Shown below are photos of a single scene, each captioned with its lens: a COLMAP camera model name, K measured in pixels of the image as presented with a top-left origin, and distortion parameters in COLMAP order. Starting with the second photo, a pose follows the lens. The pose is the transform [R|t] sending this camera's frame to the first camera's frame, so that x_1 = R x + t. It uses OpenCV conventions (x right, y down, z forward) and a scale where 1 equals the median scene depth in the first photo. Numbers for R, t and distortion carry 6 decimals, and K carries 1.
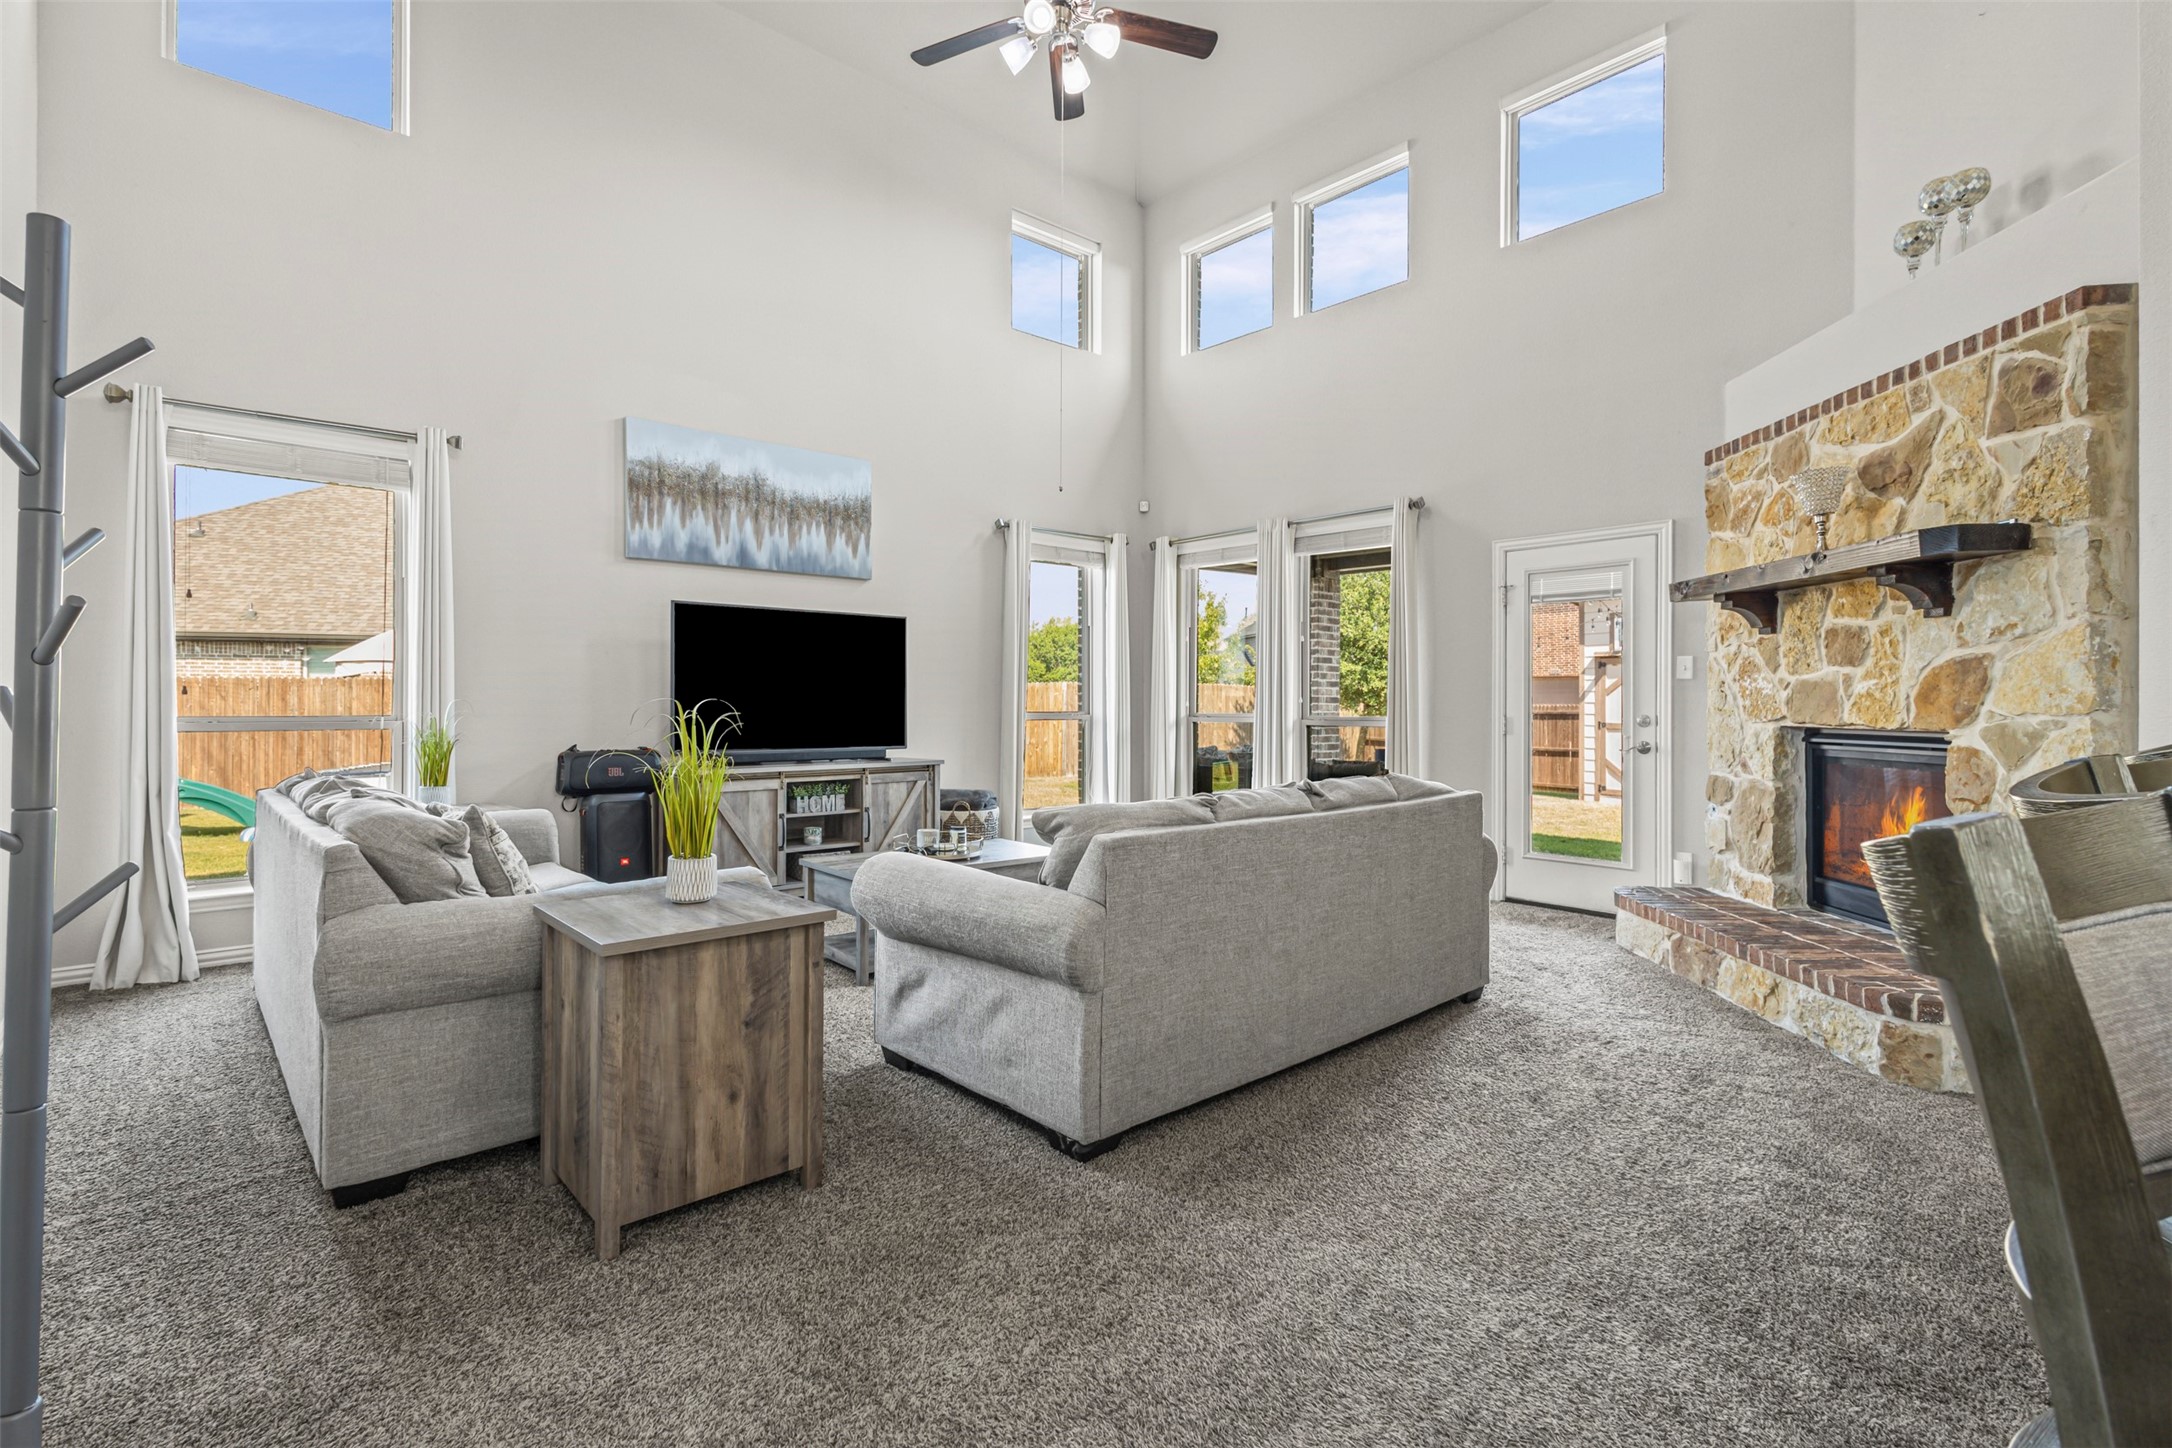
lens RADIAL K [[1003.7, 0, 1080.5], [0, 1003.7, 702.6], [0, 0, 1]] dist [0.011514, -0.004318]
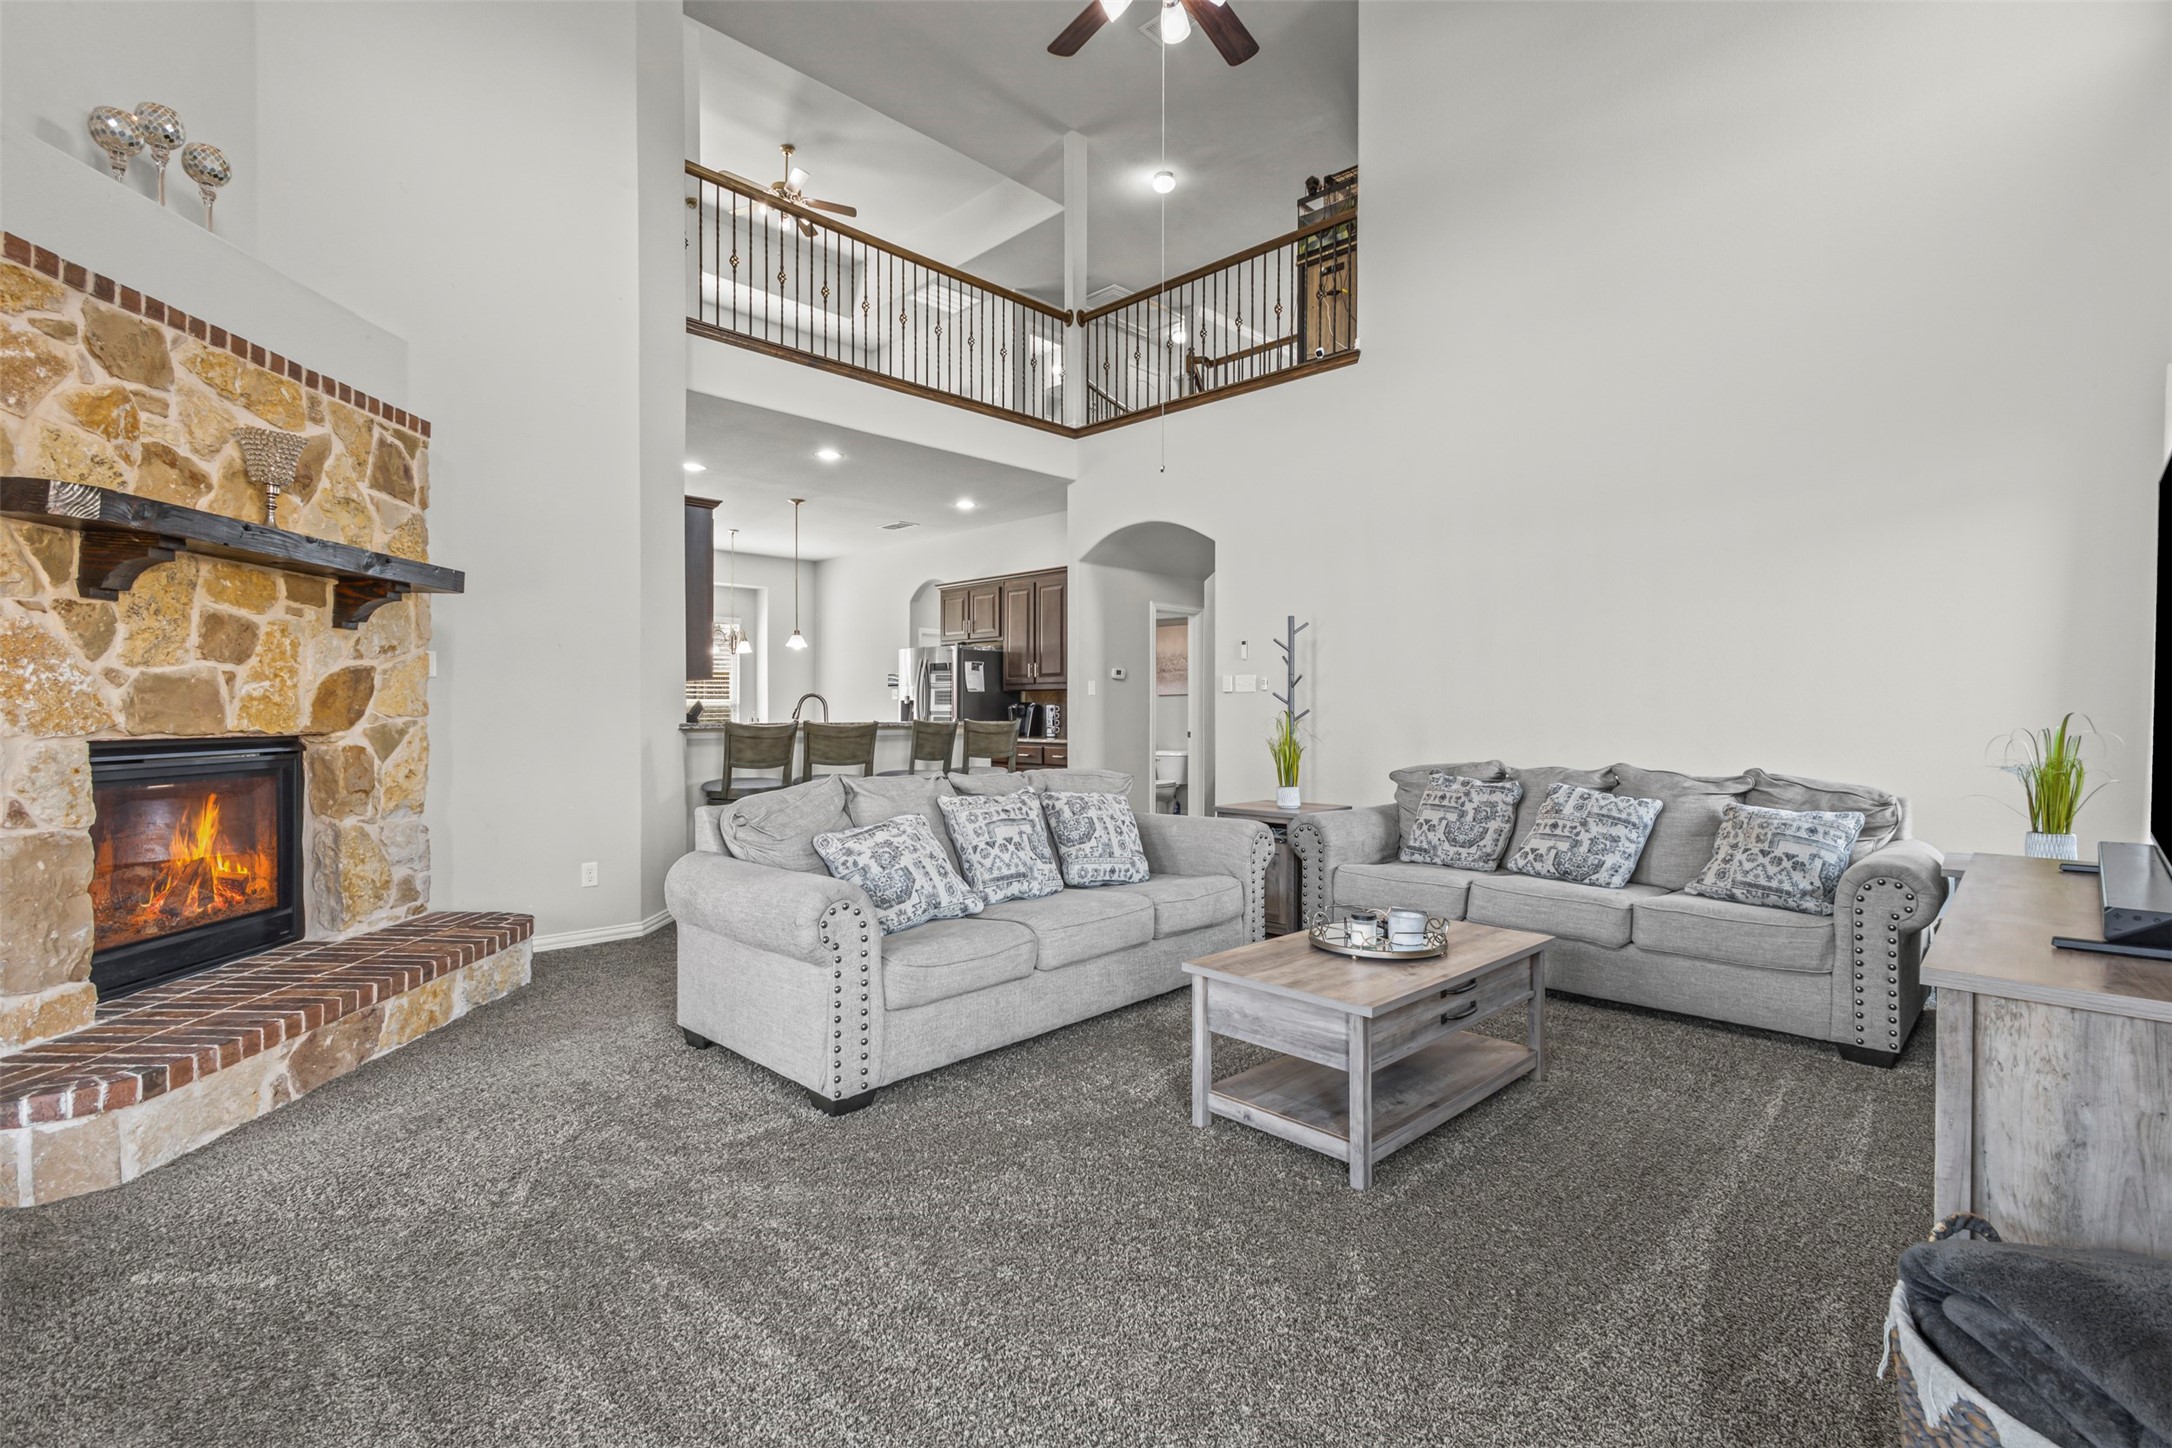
lens RADIAL K [[1003.7, 0, 1080.5], [0, 1003.7, 702.6], [0, 0, 1]] dist [0.011514, -0.004318]
pose [[-0.998117, -0.032072, -0.052282, 0.091562], [-0.031440, 0.999423, -0.012857, -0.014323], [0.052664, -0.011189, -0.998550, 1.953582]]
